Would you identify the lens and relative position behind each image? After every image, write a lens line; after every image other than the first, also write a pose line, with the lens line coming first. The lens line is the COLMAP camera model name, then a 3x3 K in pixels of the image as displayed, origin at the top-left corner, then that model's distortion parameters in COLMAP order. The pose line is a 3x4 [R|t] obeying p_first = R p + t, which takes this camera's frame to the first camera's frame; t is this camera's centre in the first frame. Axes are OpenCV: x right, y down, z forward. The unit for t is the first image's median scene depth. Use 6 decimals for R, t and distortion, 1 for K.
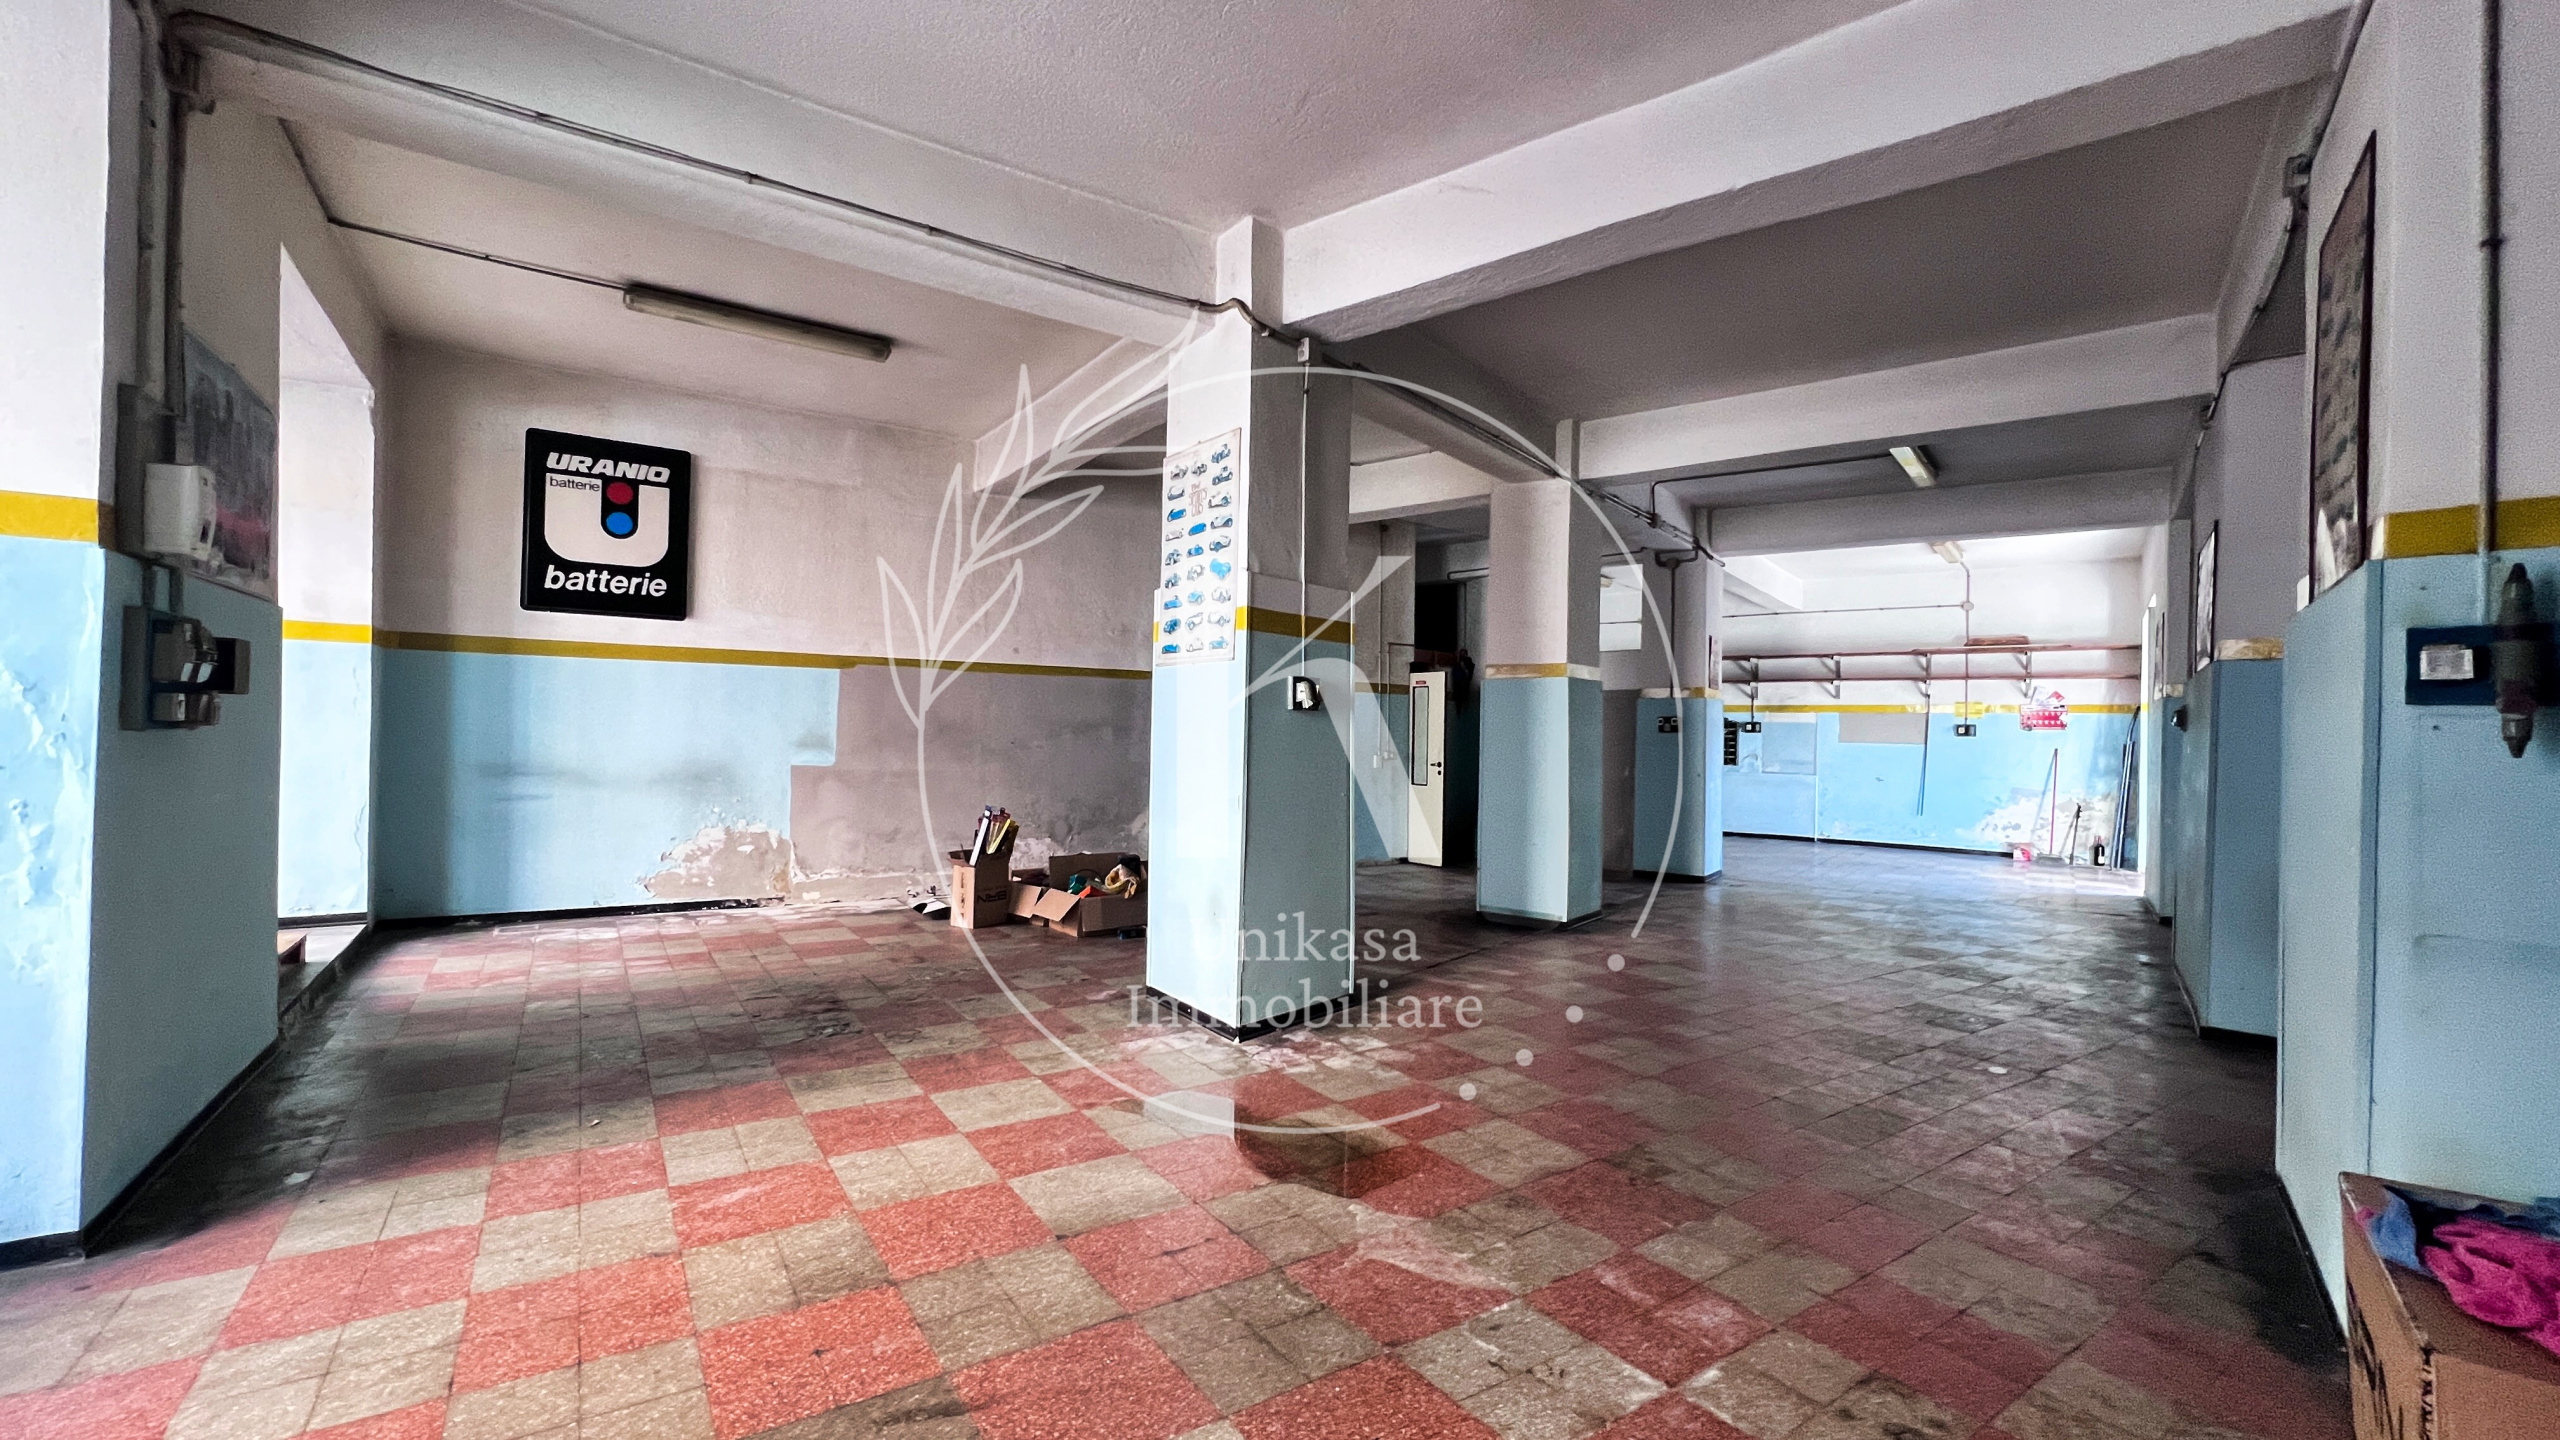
lens RADIAL K [[1025.0, 0, 1276.8], [0, 1025.0, 725.2], [0, 0, 1]] dist [-0.003523, 0.000648]
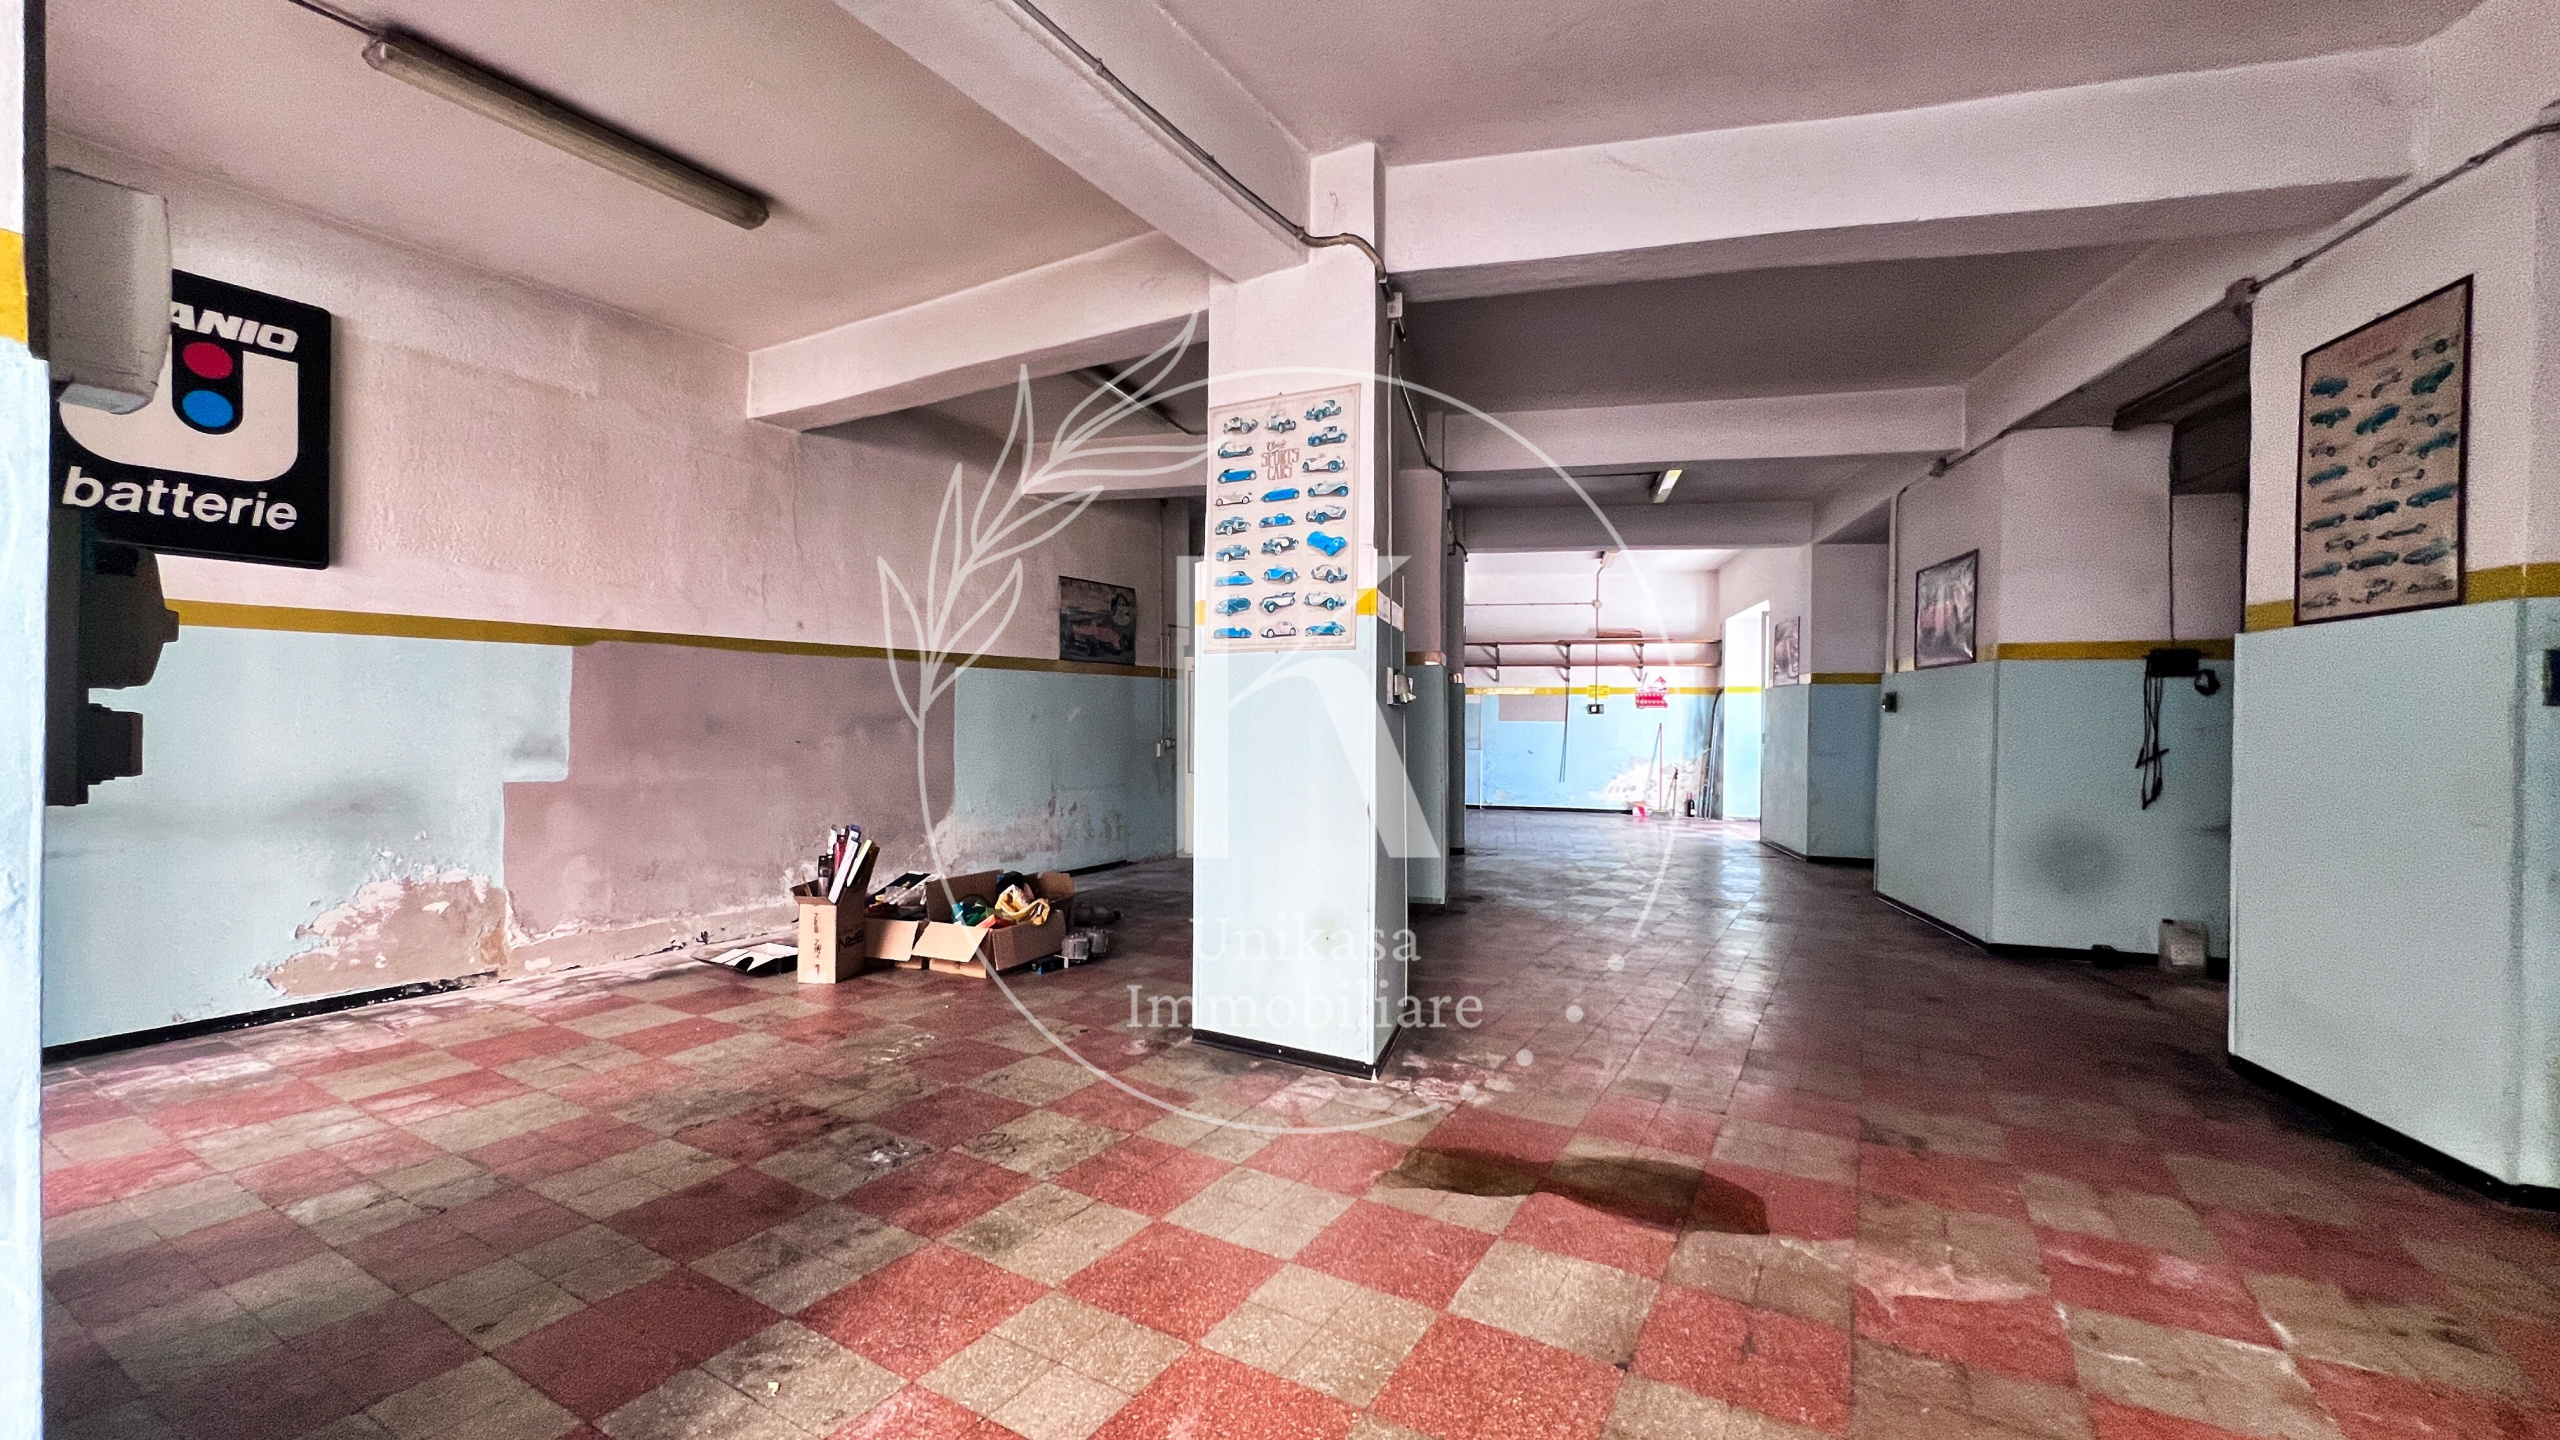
lens RADIAL K [[1025.0, 0, 1276.8], [0, 1025.0, 725.2], [0, 0, 1]] dist [-0.003523, 0.000648]
pose [[0.905607, -0.017535, 0.423754, -0.320843], [0.008635, 0.999700, 0.022914, -0.012743], [-0.424029, -0.017092, 0.905487, 0.155633]]
